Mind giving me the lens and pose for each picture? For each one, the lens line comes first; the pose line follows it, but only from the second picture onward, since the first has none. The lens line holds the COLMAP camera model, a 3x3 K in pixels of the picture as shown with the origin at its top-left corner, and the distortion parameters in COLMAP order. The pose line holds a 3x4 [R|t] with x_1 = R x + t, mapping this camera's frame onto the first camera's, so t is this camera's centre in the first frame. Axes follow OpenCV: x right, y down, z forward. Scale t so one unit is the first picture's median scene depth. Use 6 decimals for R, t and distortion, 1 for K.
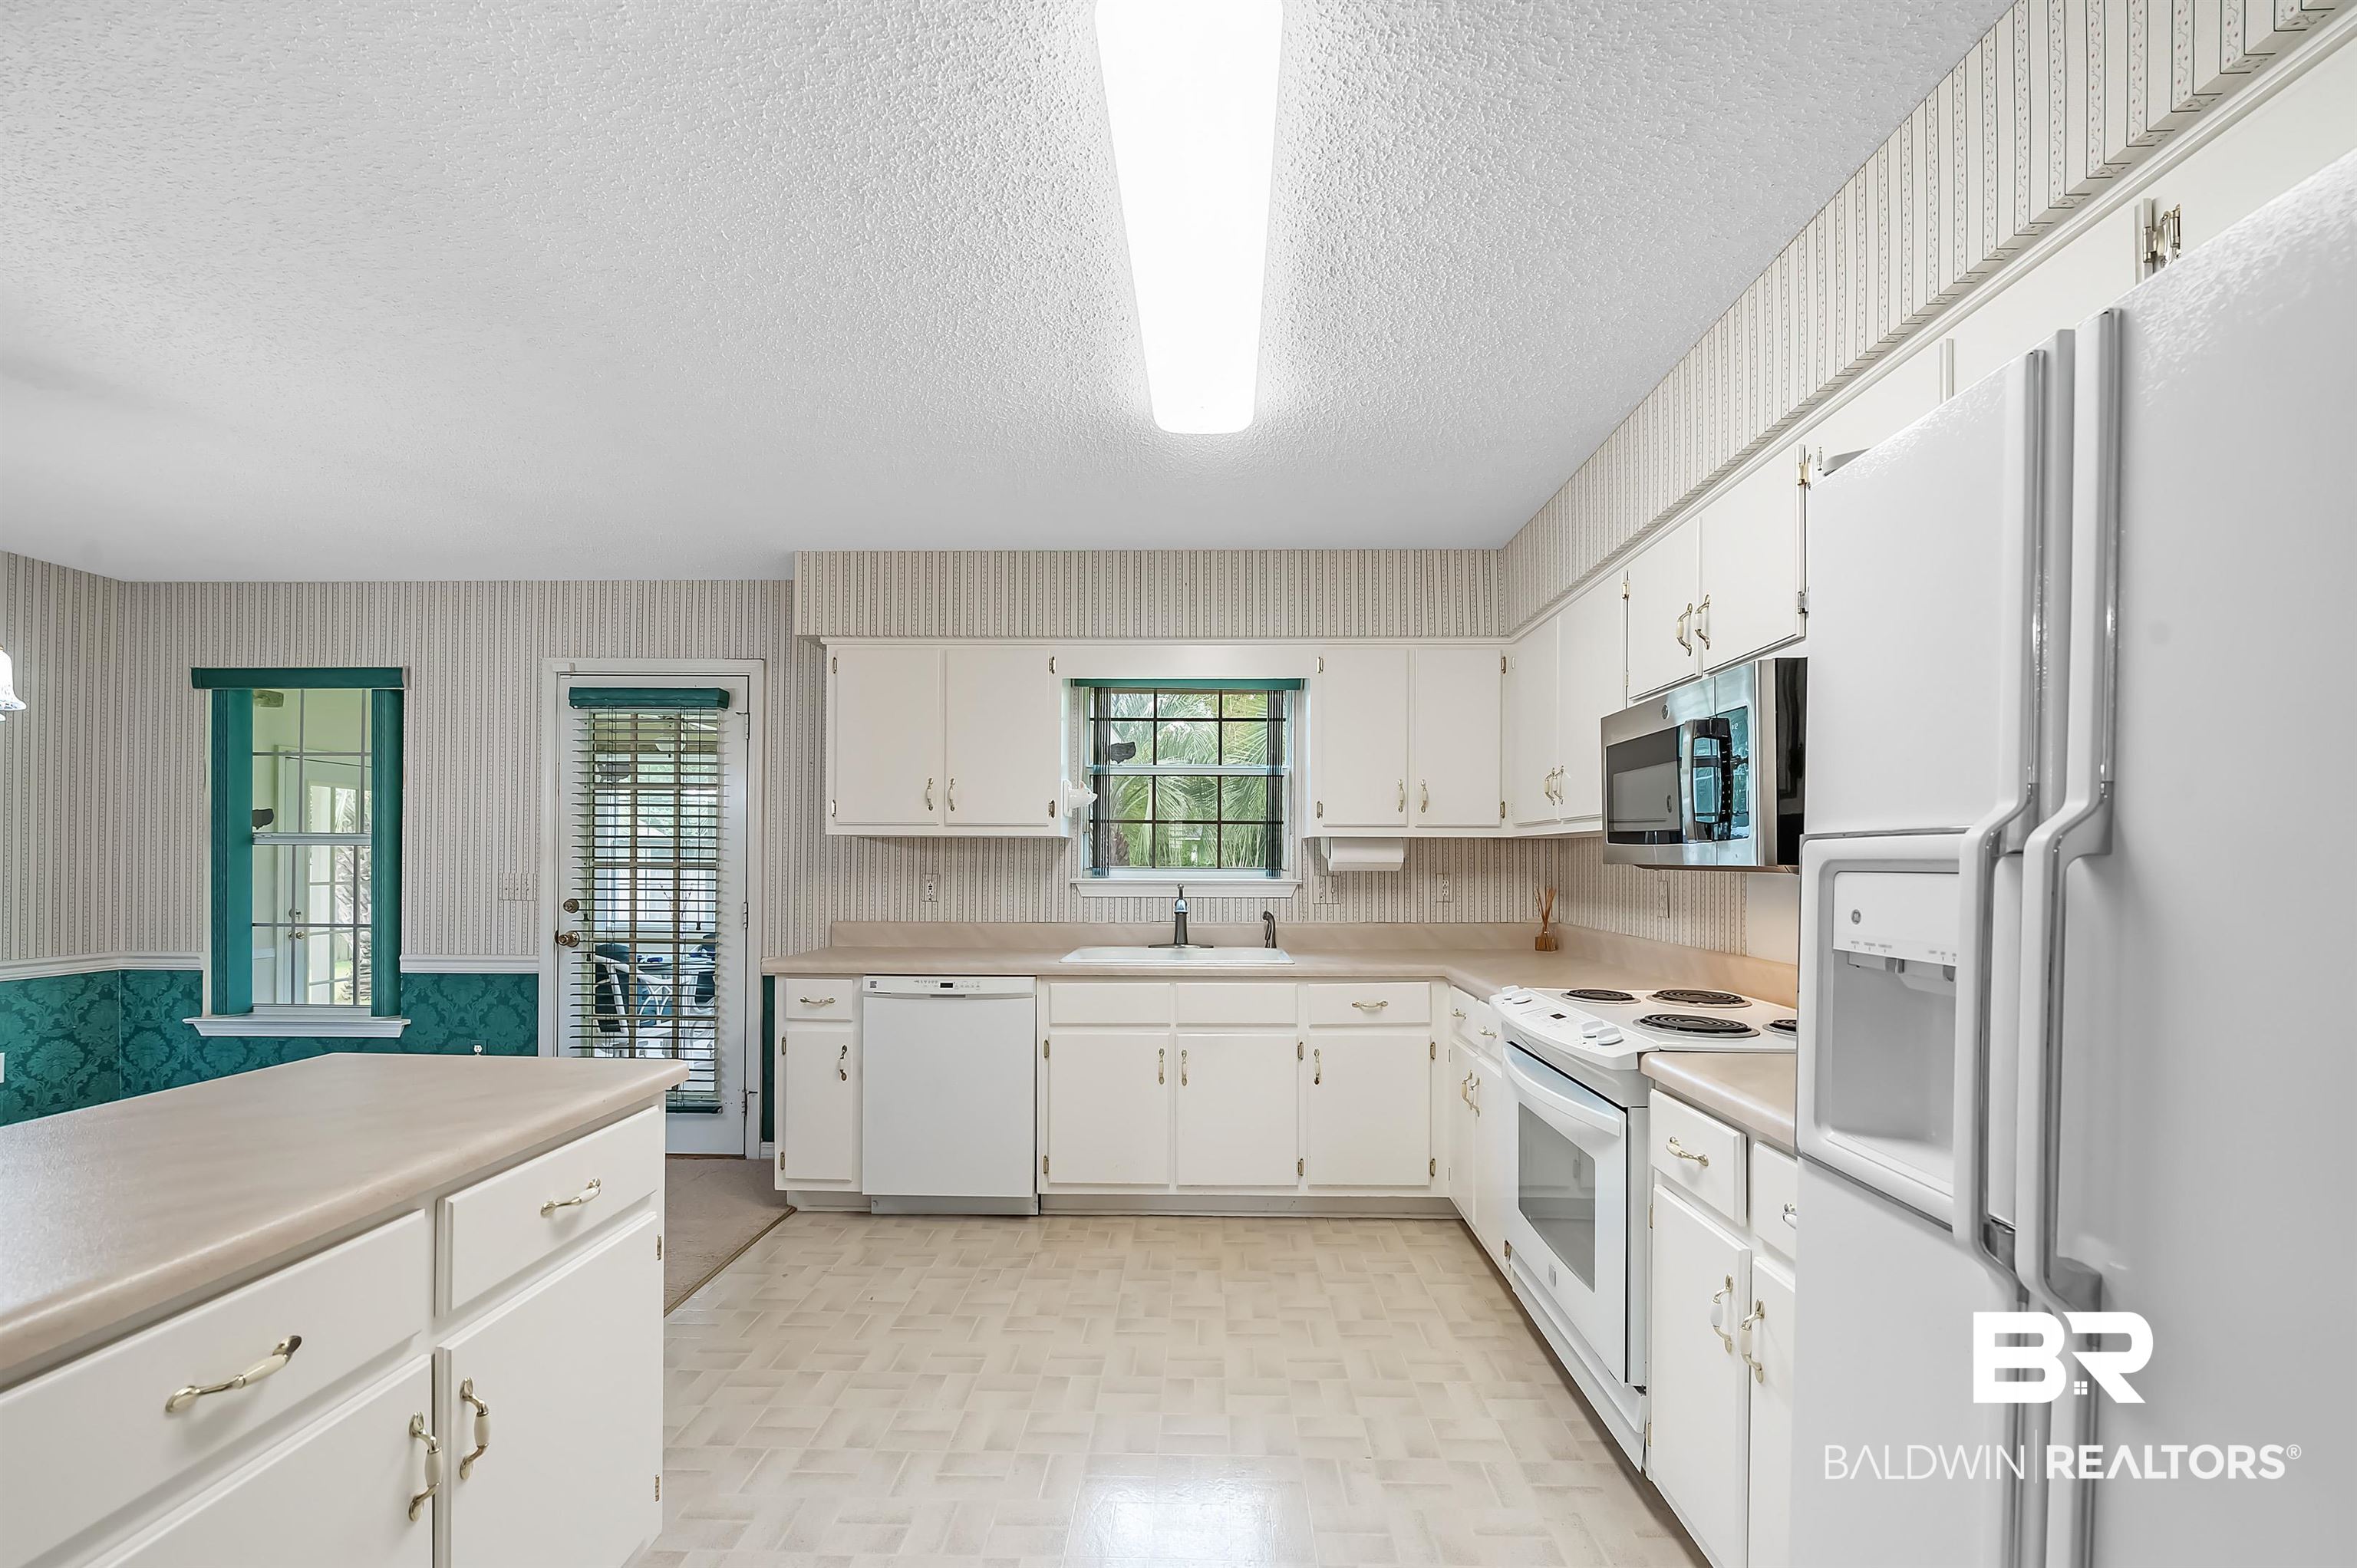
lens RADIAL K [[935.0, 0, 1190.9], [0, 935.0, 862.6], [0, 0, 1]] dist [-0.002368, -0.001452]
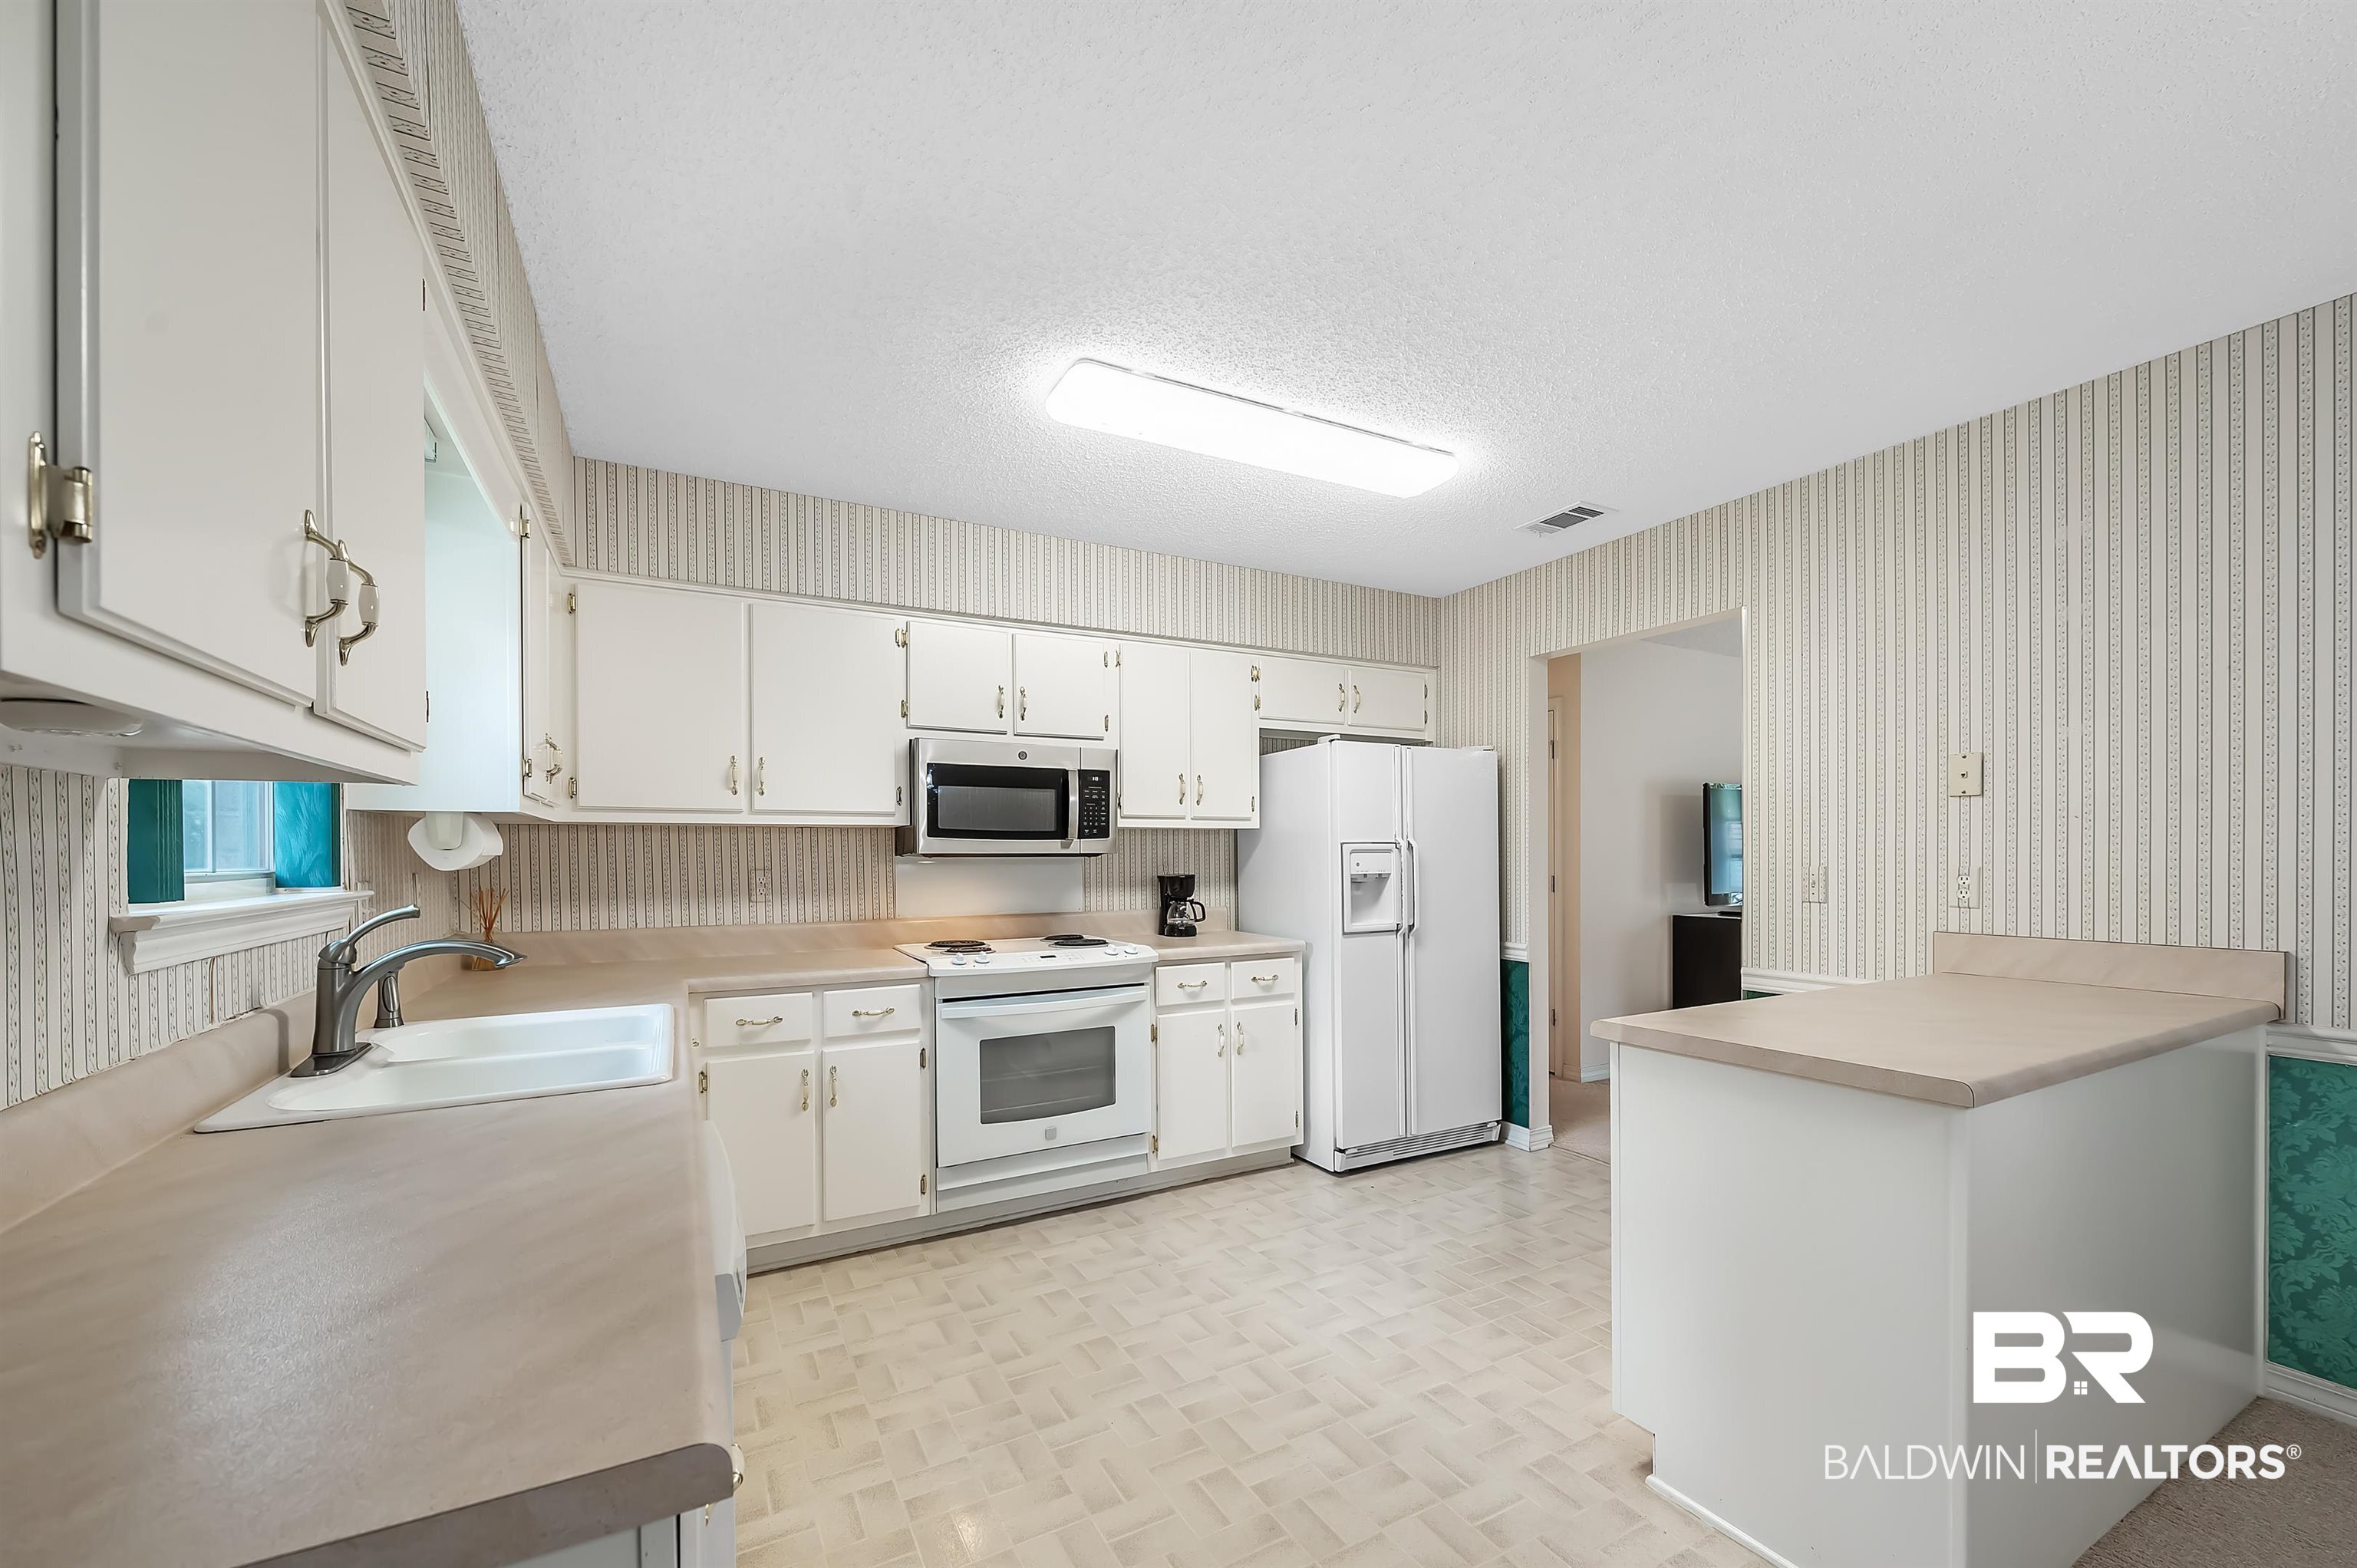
lens RADIAL K [[935.0, 0, 1195.6], [0, 935.0, 861.3], [0, 0, 1]] dist [-0.002368, -0.001452]
pose [[-0.503599, -0.010490, 0.863874, -0.553859], [0.002510, 0.999904, 0.013604, -0.003173], [-0.863934, 0.009019, -0.503524, 0.859451]]
